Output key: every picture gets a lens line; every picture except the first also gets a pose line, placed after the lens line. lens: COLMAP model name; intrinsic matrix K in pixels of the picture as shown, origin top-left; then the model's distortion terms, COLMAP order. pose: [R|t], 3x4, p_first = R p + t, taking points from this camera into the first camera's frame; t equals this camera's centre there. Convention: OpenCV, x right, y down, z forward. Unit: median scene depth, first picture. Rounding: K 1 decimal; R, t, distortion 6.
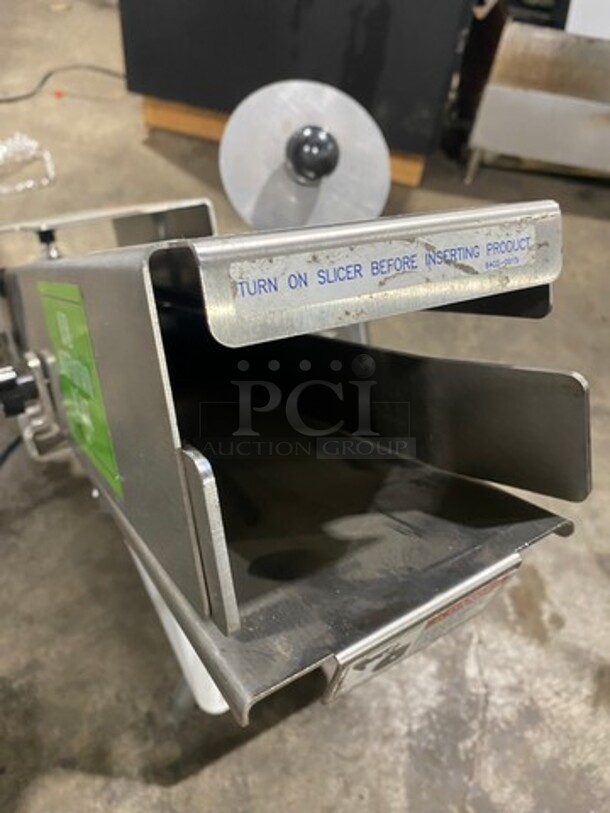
lens RADIAL K [[626.6, 0, 306.8], [0, 626.6, 394.9], [0, 0, 1]] dist [0.000596, -0.003309]
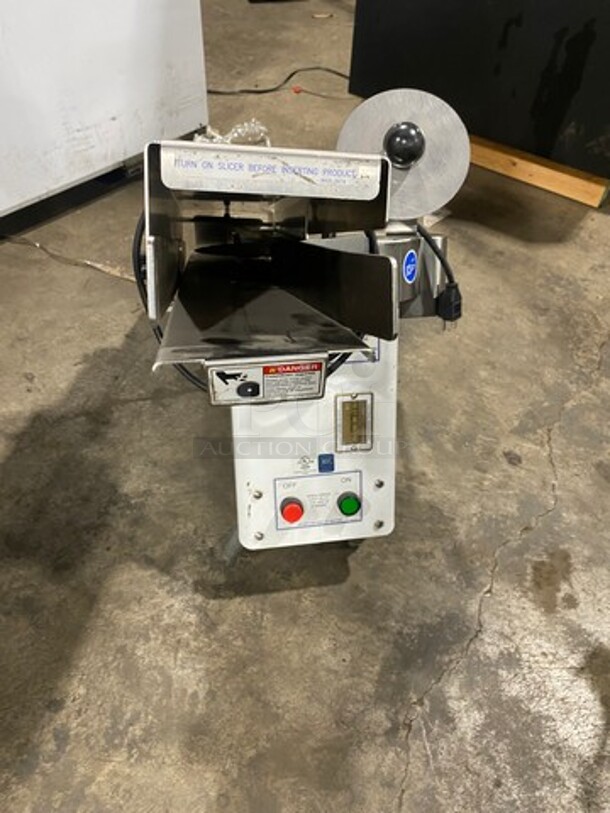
lens RADIAL K [[610.1, 0, 304.8], [0, 610.1, 394.5], [0, 0, 1]] dist [-0.000528, 0.000701]
pose [[0.925843, 0.230829, -0.299220, 0.239791], [-0.231302, 0.972275, 0.034355, 0.094928], [0.298854, 0.037403, 0.953565, -0.191981]]
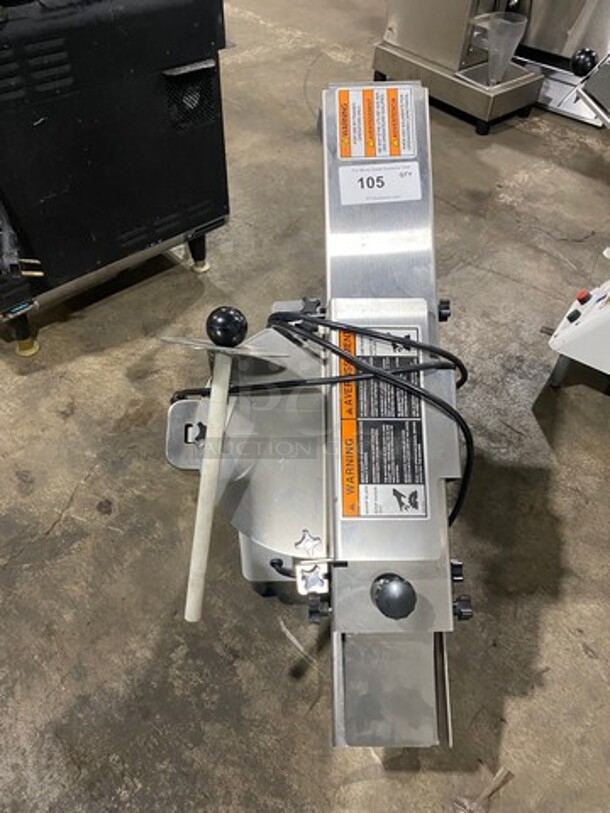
lens RADIAL K [[619.6, 0, 305.0], [0, 619.6, 406.5], [0, 0, 1]] dist [-0.001455, 0.005848]
pose [[-0.863193, -0.463516, 0.200128, -0.355870], [0.242083, -0.032135, 0.969723, -1.261263], [-0.443051, 0.885506, 0.139948, 0.685206]]
